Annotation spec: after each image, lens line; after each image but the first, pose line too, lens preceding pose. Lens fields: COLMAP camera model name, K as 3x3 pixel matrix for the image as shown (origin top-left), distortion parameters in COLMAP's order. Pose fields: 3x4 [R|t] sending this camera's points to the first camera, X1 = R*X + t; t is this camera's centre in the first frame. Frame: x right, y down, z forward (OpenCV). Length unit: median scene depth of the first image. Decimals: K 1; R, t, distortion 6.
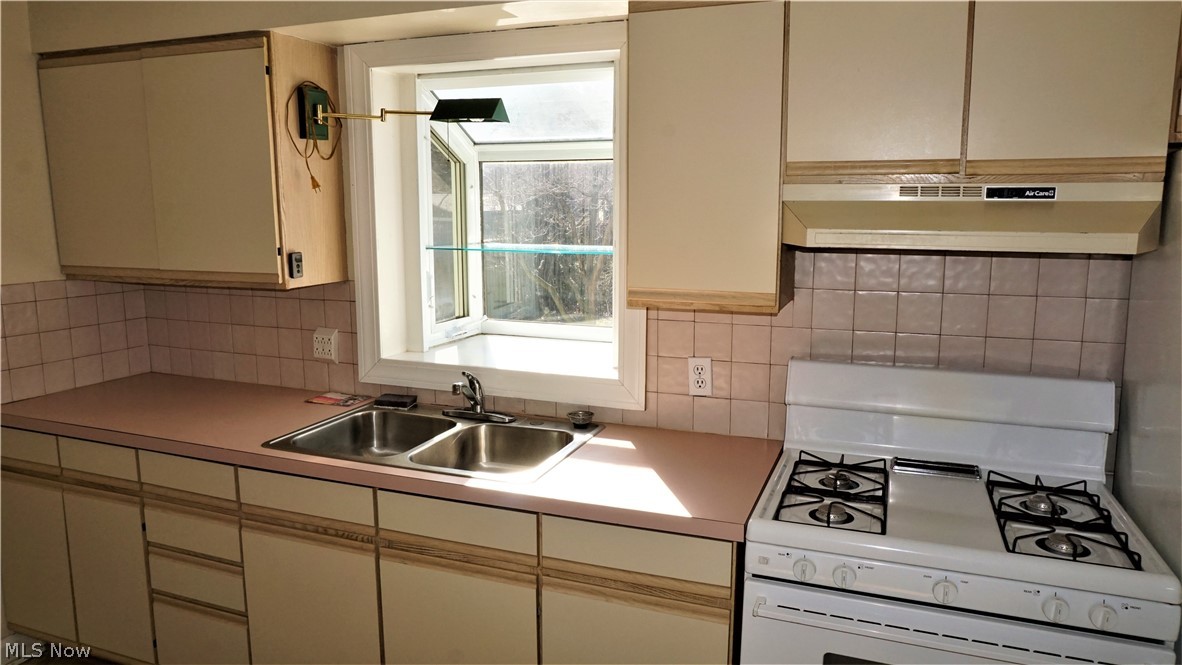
lens RADIAL K [[808.4, 0, 591.0], [0, 808.4, 332.5], [0, 0, 1]] dist [-0.041753, 0.043033]
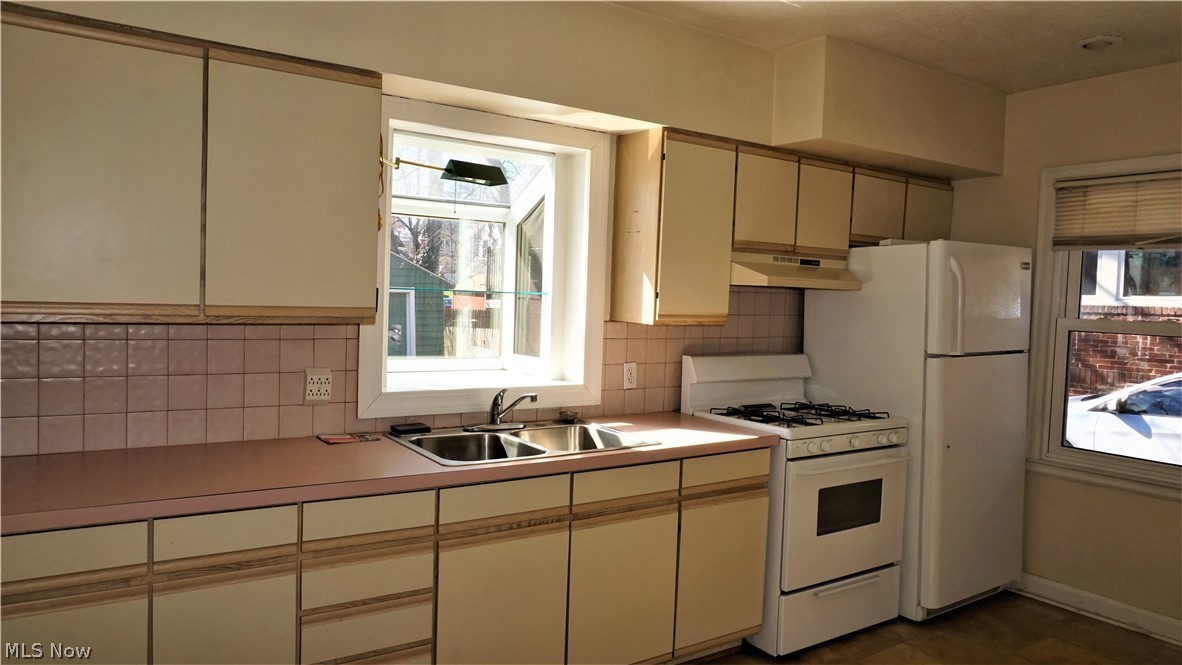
lens RADIAL K [[808.4, 0, 591.0], [0, 808.4, 332.5], [0, 0, 1]] dist [-0.041753, 0.043033]
pose [[0.539226, -0.016200, 0.842005, -1.123719], [0.103980, 0.993446, -0.047476, 0.037223], [-0.835717, 0.113152, 0.537377, 0.247468]]
